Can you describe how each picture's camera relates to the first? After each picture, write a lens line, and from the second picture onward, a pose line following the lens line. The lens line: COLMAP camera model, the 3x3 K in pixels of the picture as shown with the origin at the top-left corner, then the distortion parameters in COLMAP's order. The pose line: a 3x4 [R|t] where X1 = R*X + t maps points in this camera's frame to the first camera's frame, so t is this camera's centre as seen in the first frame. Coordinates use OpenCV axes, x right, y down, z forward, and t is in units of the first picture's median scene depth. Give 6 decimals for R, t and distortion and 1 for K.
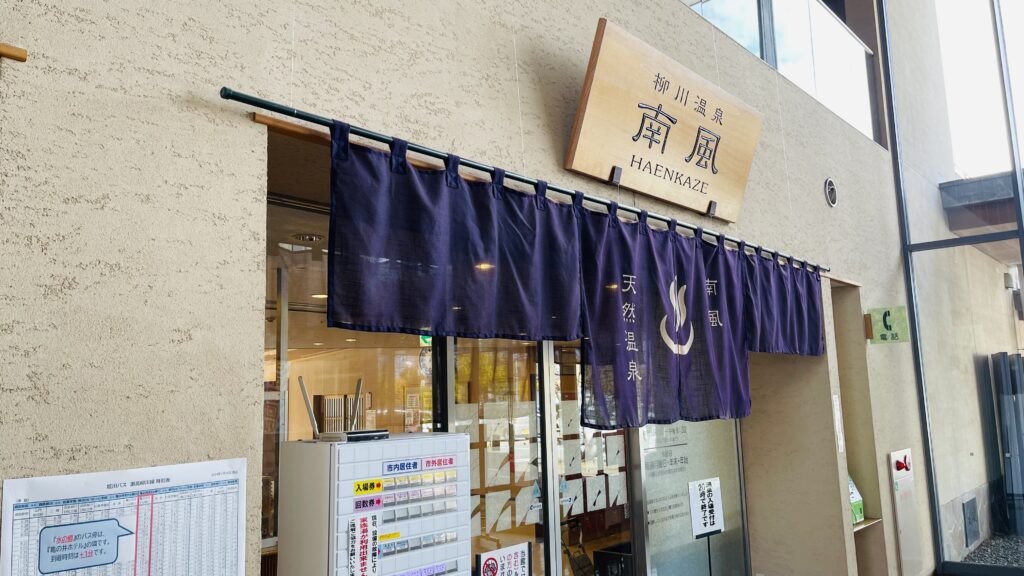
lens RADIAL K [[781.8, 0, 512.0], [0, 781.8, 288.0], [0, 0, 1]] dist [-0.001264, 0.000031]
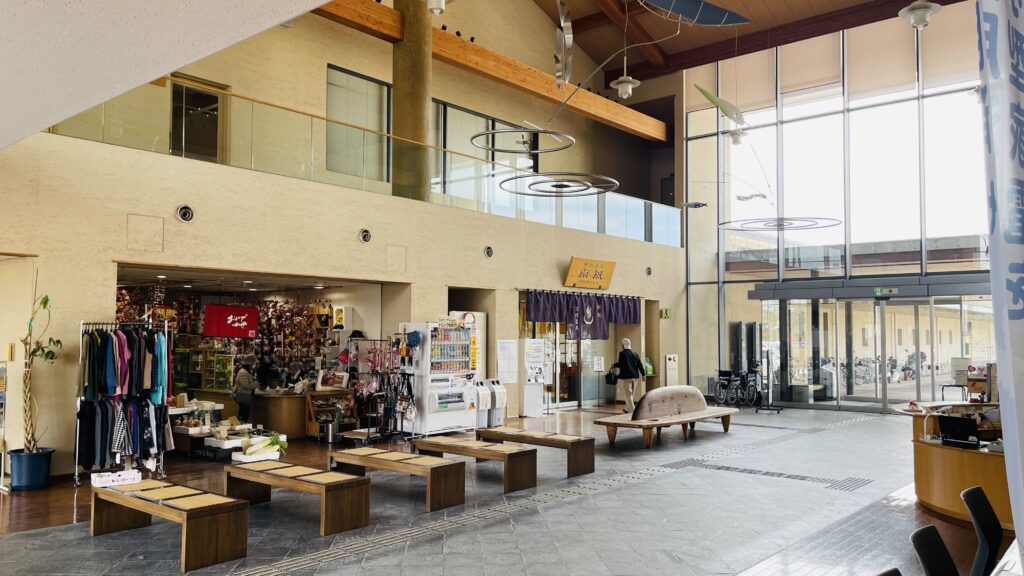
lens RADIAL K [[781.8, 0, 512.0], [0, 781.8, 288.0], [0, 0, 1]] dist [-0.001264, 0.000031]
pose [[0.999163, 0.040539, 0.005506, -0.233845], [-0.040862, 0.995442, 0.086172, -0.458855], [-0.001987, -0.086325, 0.996265, -3.214424]]
